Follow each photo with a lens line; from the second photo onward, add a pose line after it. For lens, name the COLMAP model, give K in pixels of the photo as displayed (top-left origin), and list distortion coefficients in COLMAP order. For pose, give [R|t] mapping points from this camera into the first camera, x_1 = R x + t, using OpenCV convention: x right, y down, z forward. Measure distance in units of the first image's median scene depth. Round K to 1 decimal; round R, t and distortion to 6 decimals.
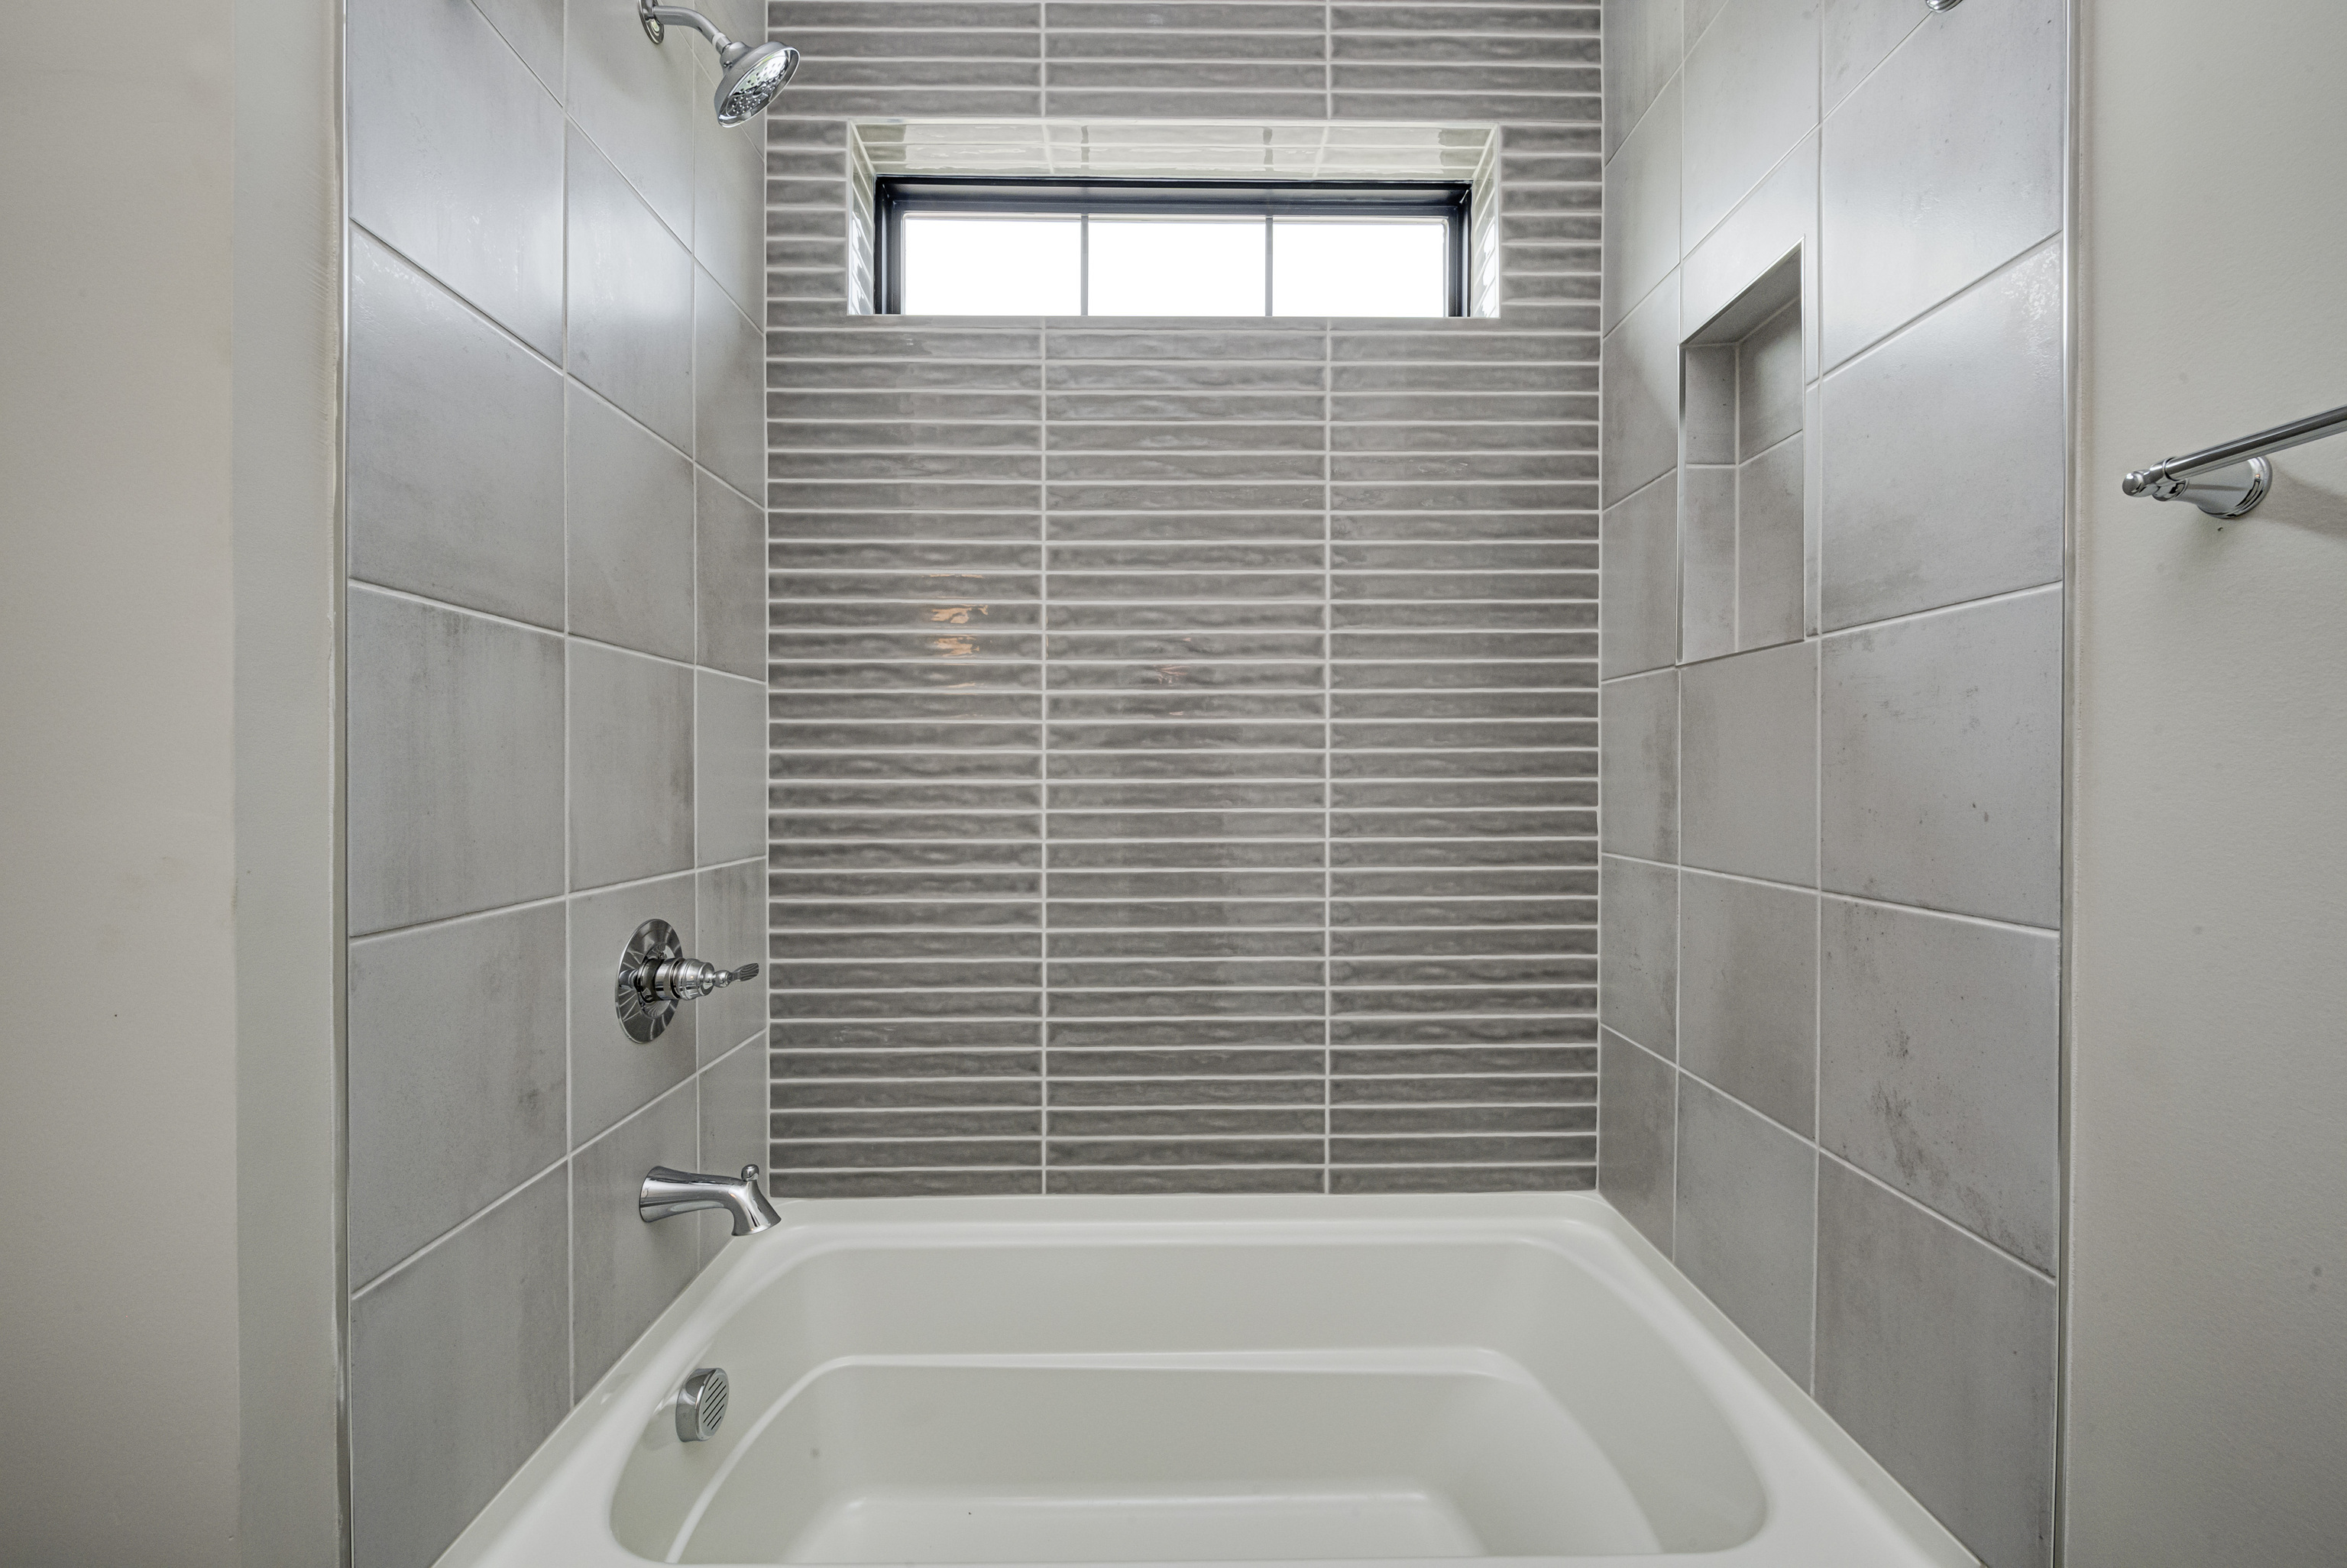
lens RADIAL K [[936.3, 0, 1177.5], [0, 936.3, 786.8], [0, 0, 1]] dist [0.003337, -0.000834]
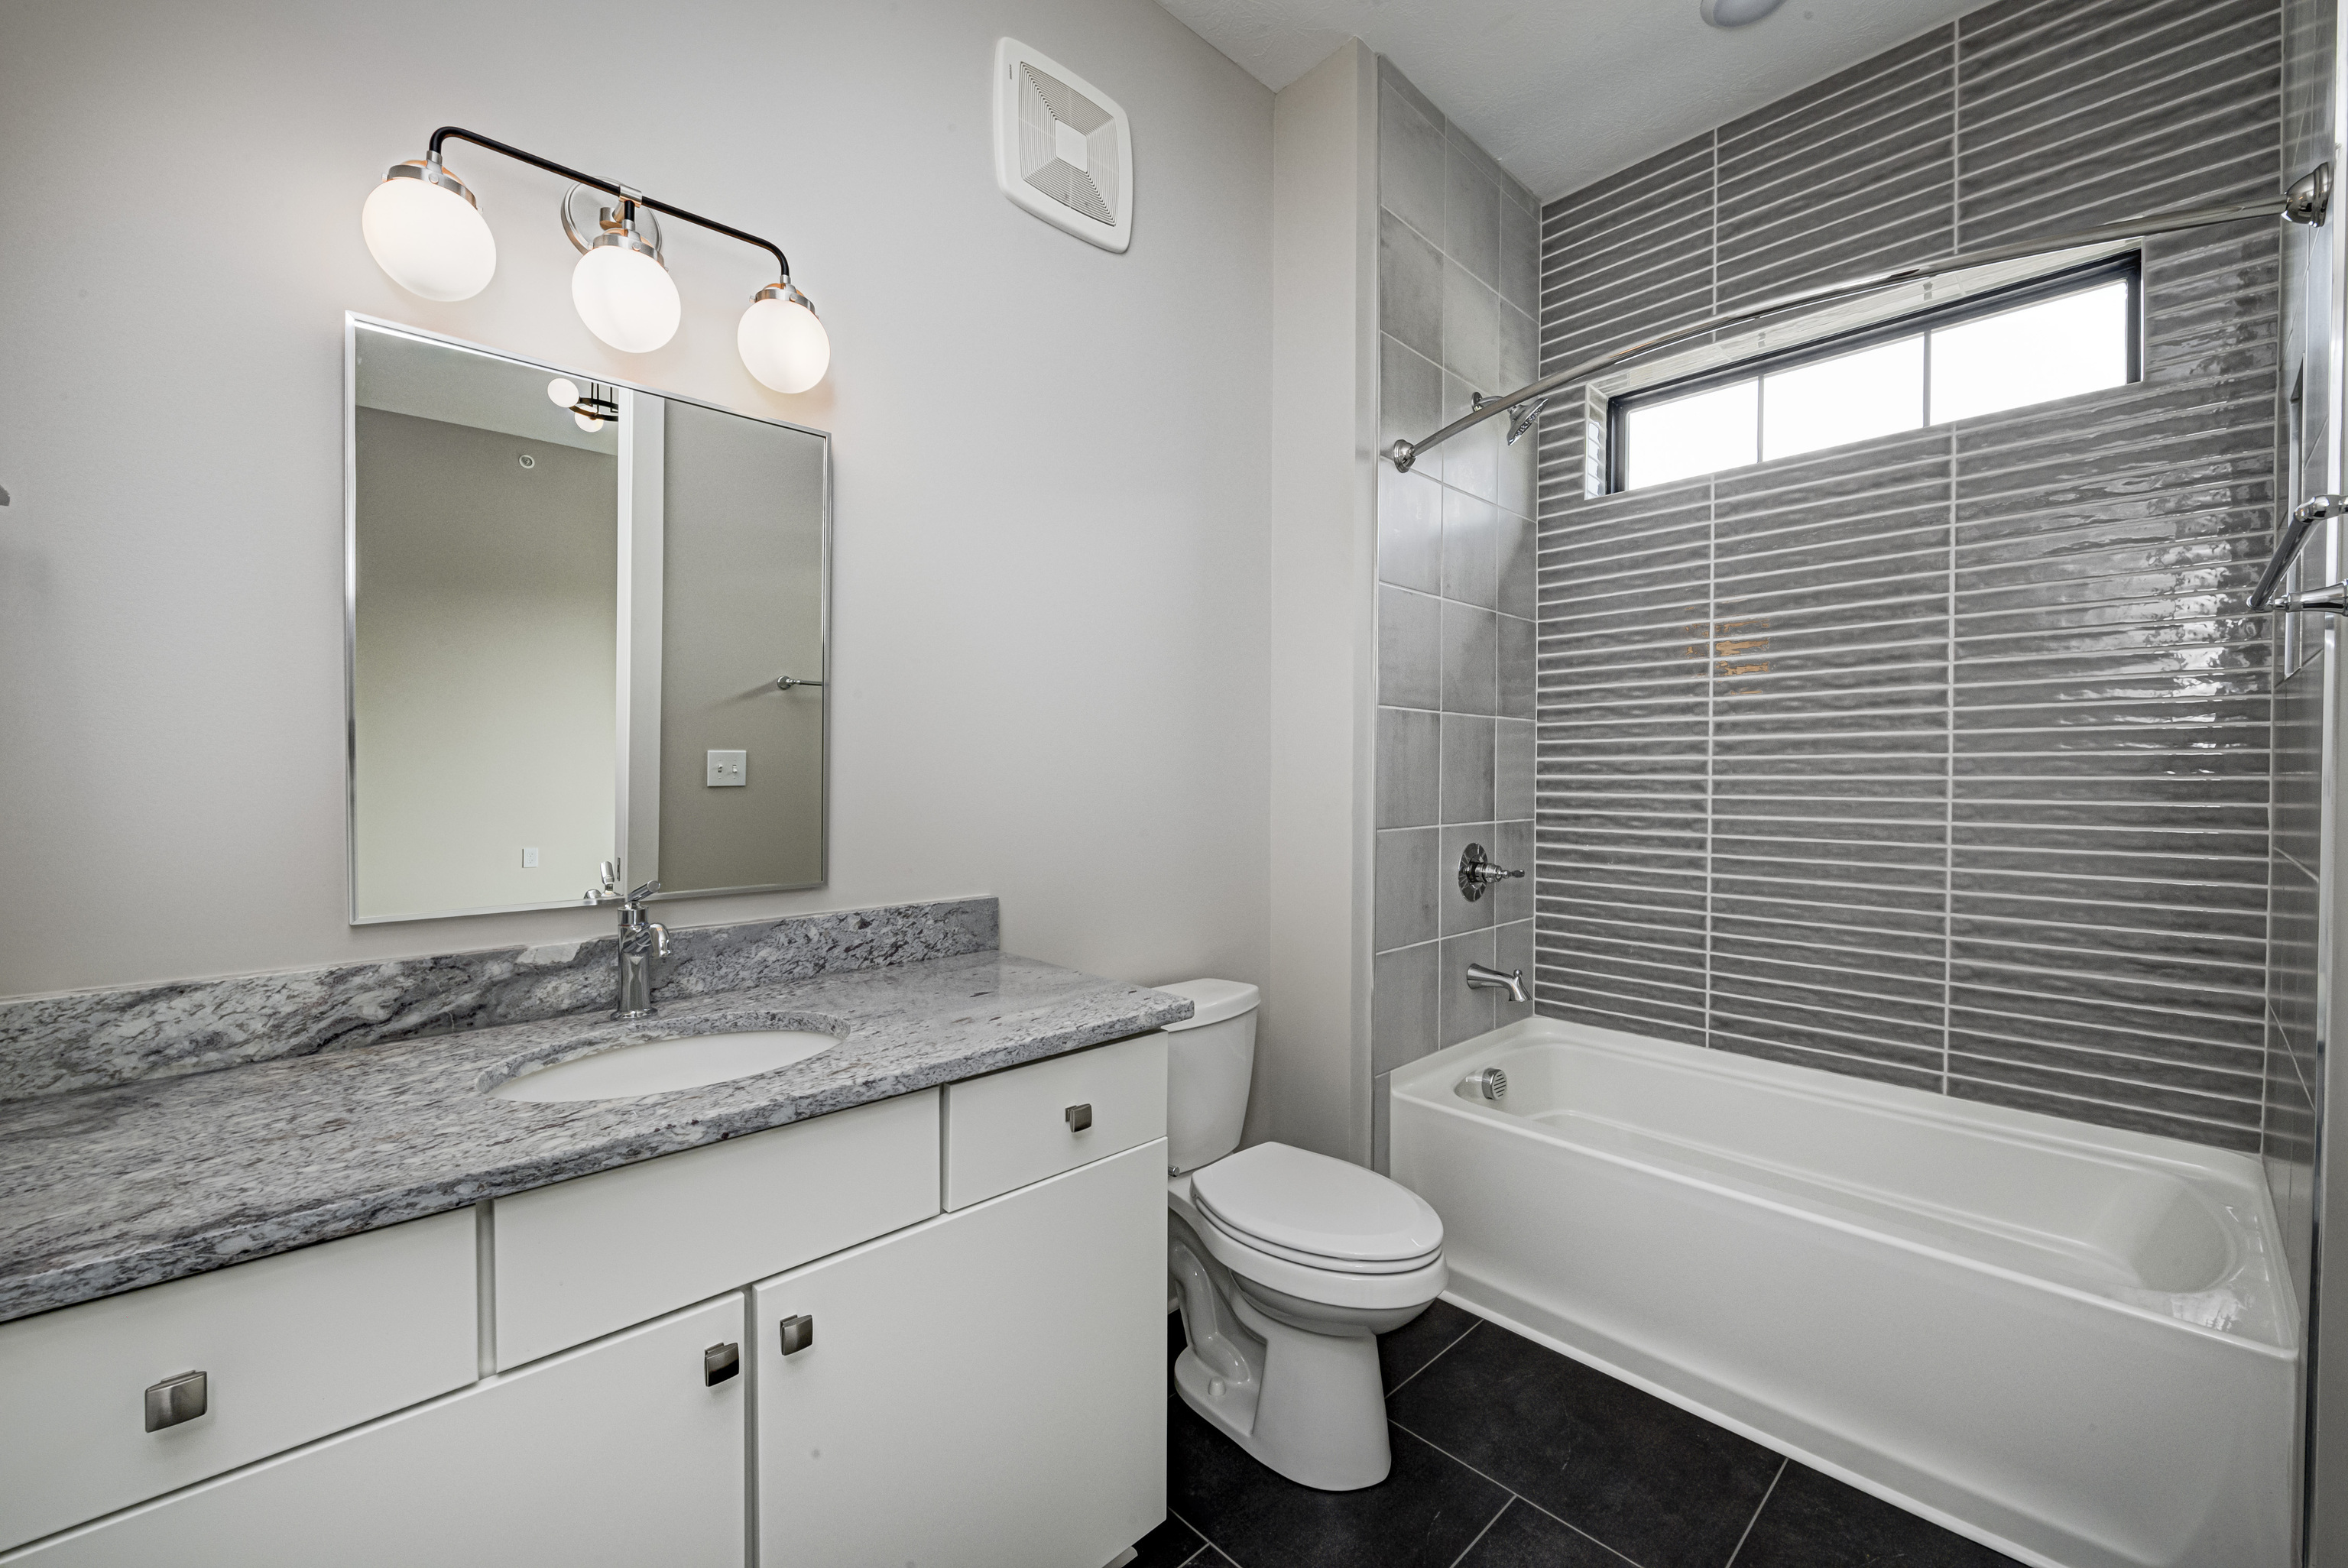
lens RADIAL K [[936.7, 0, 1176.9], [0, 936.7, 784.8], [0, 0, 1]] dist [0.003337, -0.000834]
pose [[0.676589, 0.011153, -0.736276, 0.394897], [-0.009549, 0.999934, 0.006372, 0.004935], [0.736299, 0.002720, 0.676651, -0.673764]]
